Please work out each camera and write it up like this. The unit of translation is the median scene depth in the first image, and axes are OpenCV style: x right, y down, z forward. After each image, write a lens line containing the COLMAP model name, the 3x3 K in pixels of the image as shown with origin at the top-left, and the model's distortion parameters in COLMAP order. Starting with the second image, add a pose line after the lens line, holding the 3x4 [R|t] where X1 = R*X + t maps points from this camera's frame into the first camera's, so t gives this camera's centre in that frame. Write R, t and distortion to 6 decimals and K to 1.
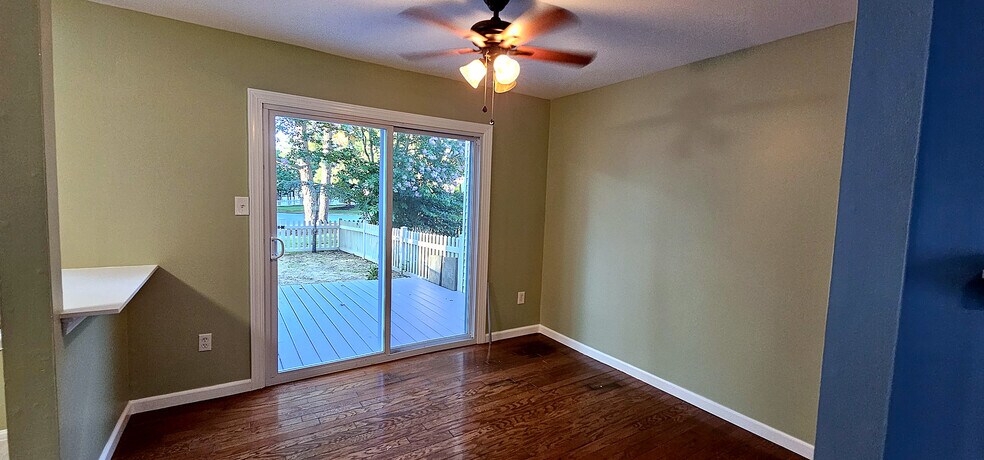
lens RADIAL K [[402.3, 0, 497.7], [0, 402.3, 229.2], [0, 0, 1]] dist [-0.000873, 0.000480]
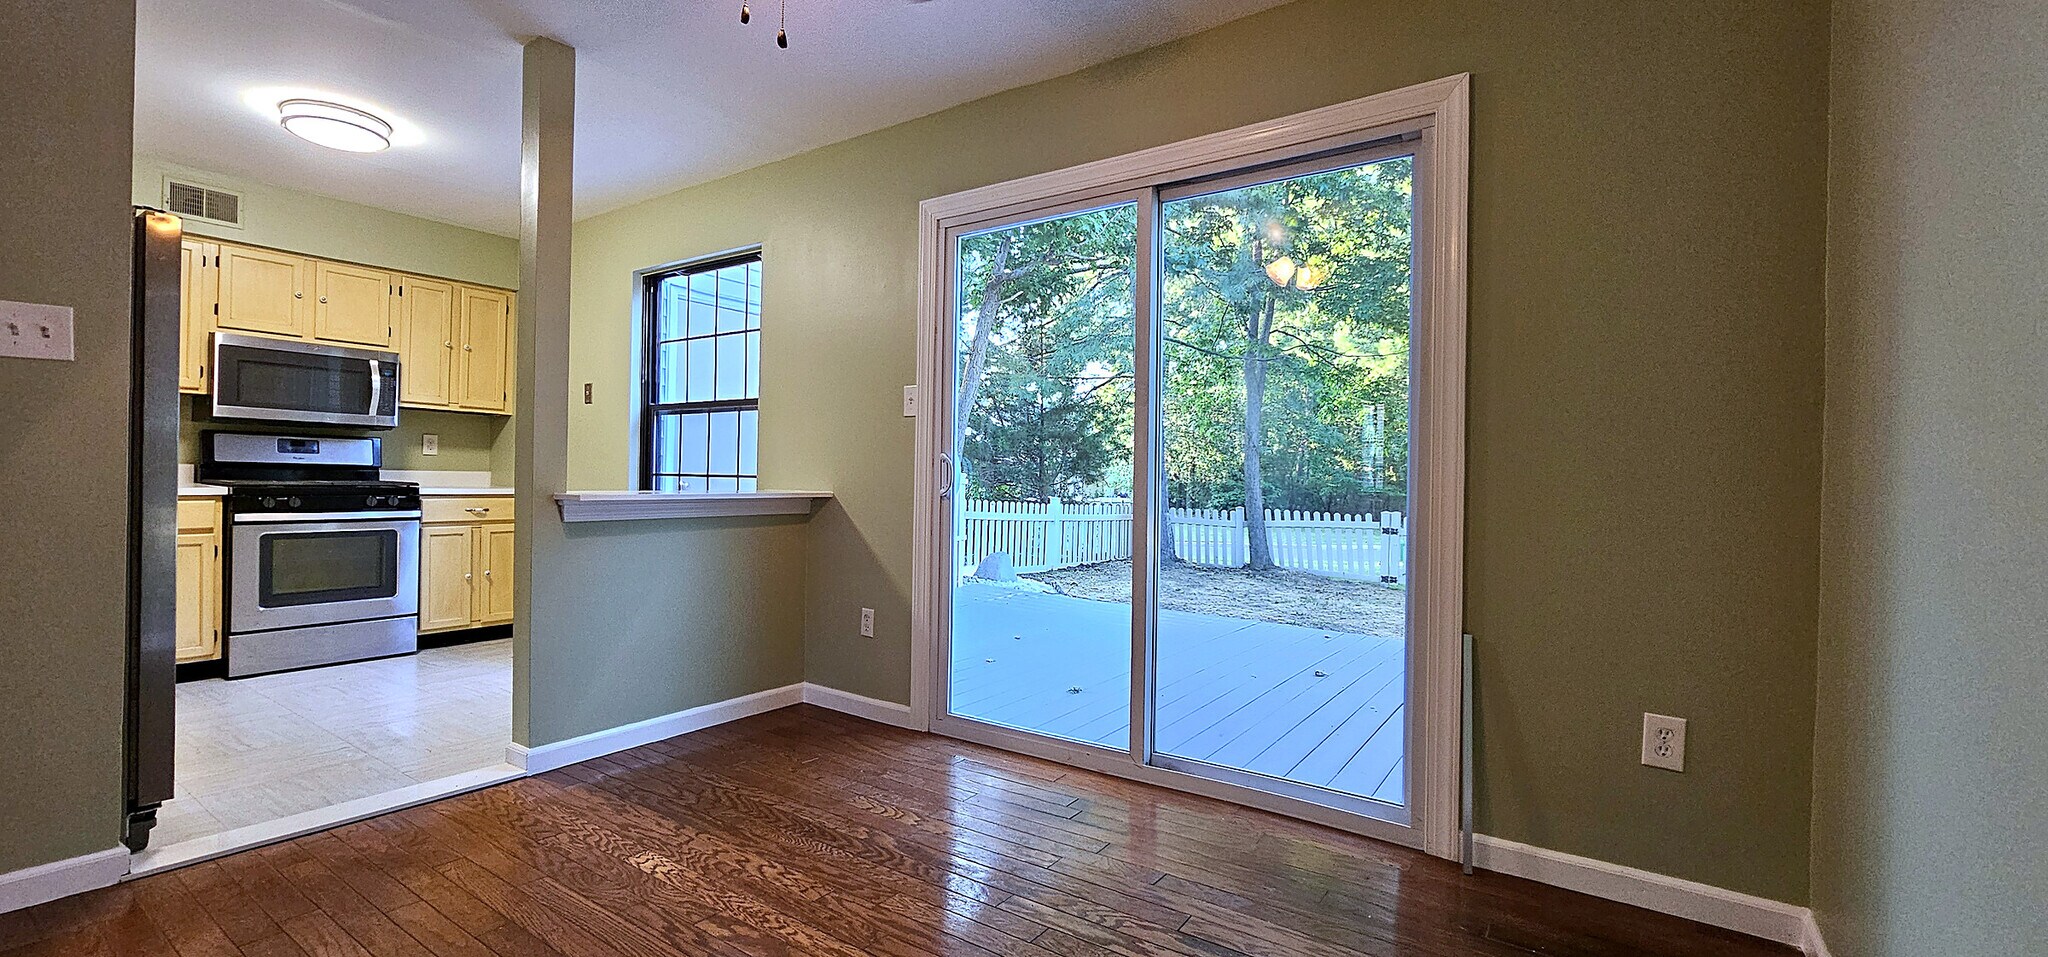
lens RADIAL K [[837.3, 0, 1035.9], [0, 837.3, 476.8], [0, 0, 1]] dist [-0.000873, 0.000480]
pose [[0.369679, -0.033859, -0.928543, 0.374713], [-0.075659, 0.994920, -0.066401, 0.079227], [0.926074, 0.094799, 0.365239, 0.479965]]
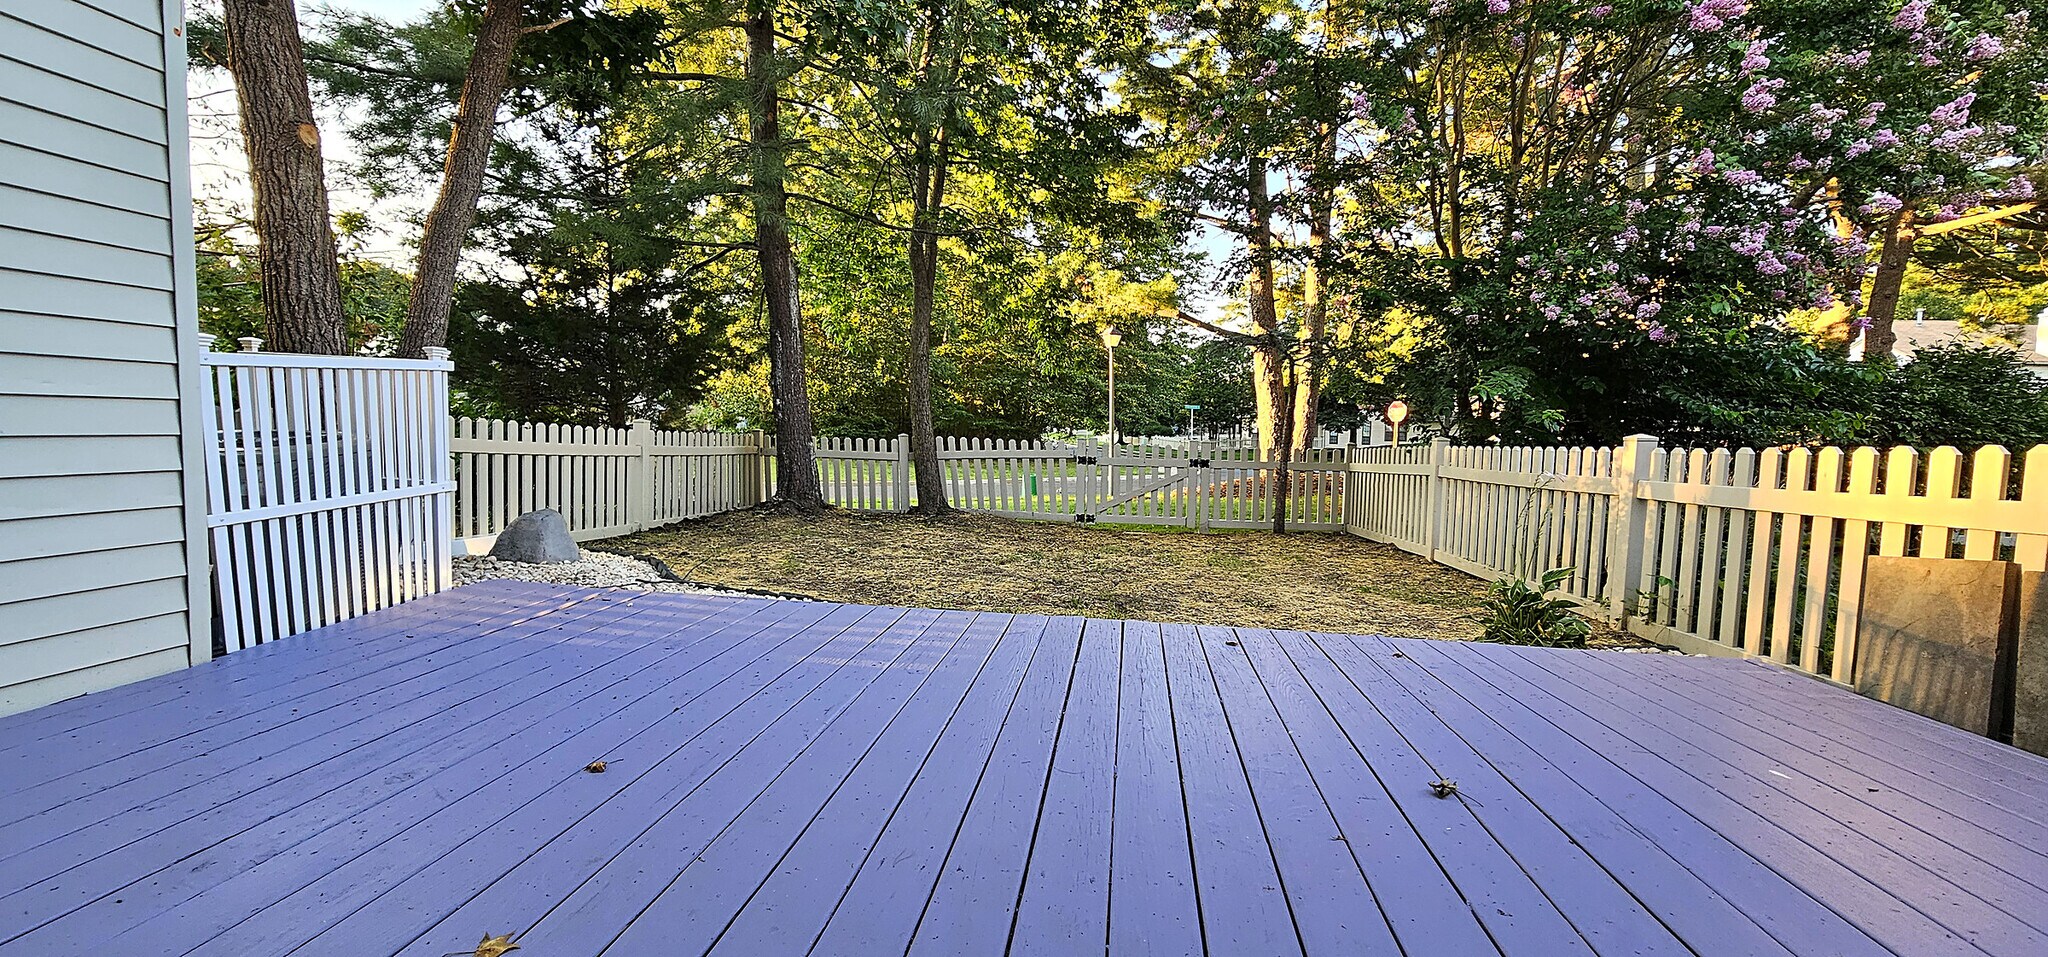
lens RADIAL K [[837.3, 0, 1035.9], [0, 837.3, 476.8], [0, 0, 1]] dist [-0.000873, 0.000480]
pose [[0.759303, 0.016582, -0.650526, -0.348882], [-0.041047, 0.998905, -0.022449, 0.087412], [0.649441, 0.043748, 0.759153, 0.744158]]
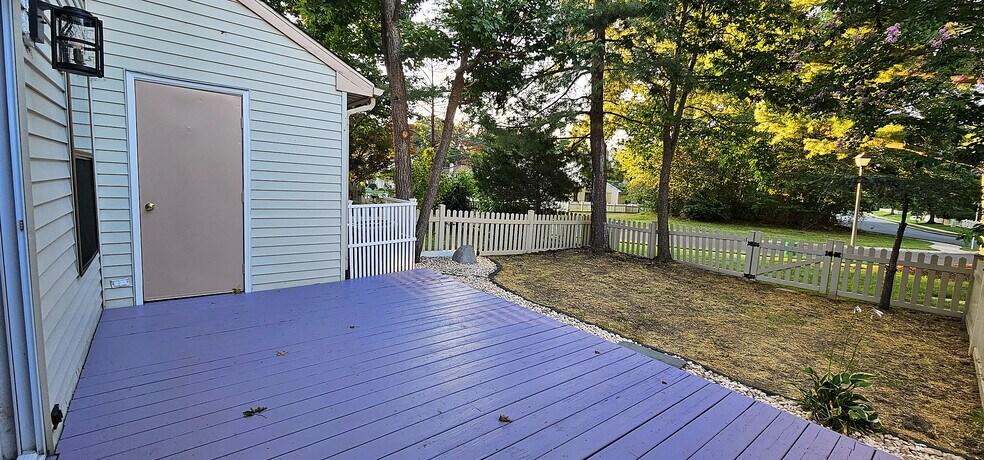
lens RADIAL K [[402.3, 0, 497.7], [0, 402.3, 229.2], [0, 0, 1]] dist [-0.000873, 0.000480]
pose [[0.112784, 0.074853, -0.990796, 0.029852], [-0.123742, 0.990454, 0.060741, -0.046302], [0.985884, 0.115752, 0.120969, 1.101344]]
